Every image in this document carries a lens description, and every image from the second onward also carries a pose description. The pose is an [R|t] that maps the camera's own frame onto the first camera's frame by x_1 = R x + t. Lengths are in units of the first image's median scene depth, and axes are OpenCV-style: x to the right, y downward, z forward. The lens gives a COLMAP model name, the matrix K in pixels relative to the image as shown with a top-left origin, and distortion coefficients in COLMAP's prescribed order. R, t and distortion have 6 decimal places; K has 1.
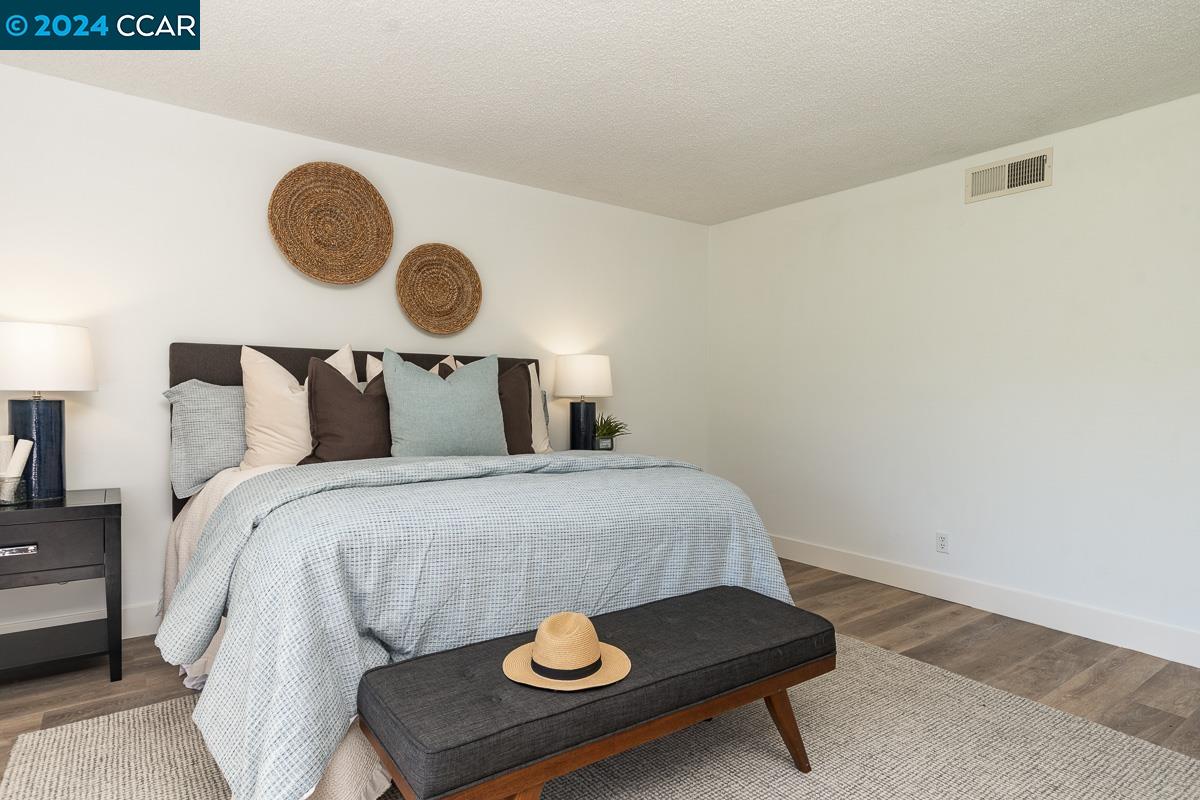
lens RADIAL K [[650.3, 0, 582.0], [0, 650.3, 432.1], [0, 0, 1]] dist [-0.000216, 0.000758]
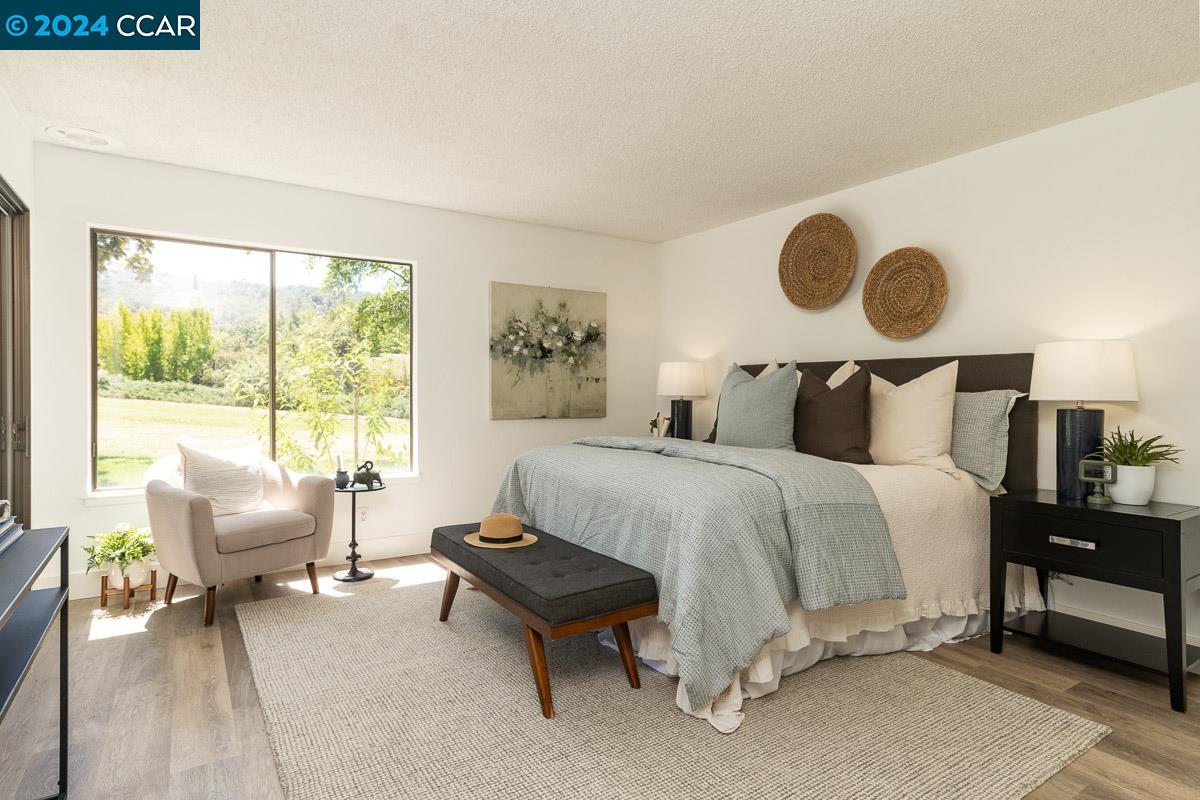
lens RADIAL K [[641.6, 0, 600.0], [0, 641.6, 400.0], [0, 0, 1]] dist [-0.001088, 0.001072]
pose [[-0.027954, -0.001413, -0.999608, 0.793065], [-0.068647, 0.997641, 0.000509, -0.024773], [0.997249, 0.068634, -0.027985, 0.583741]]
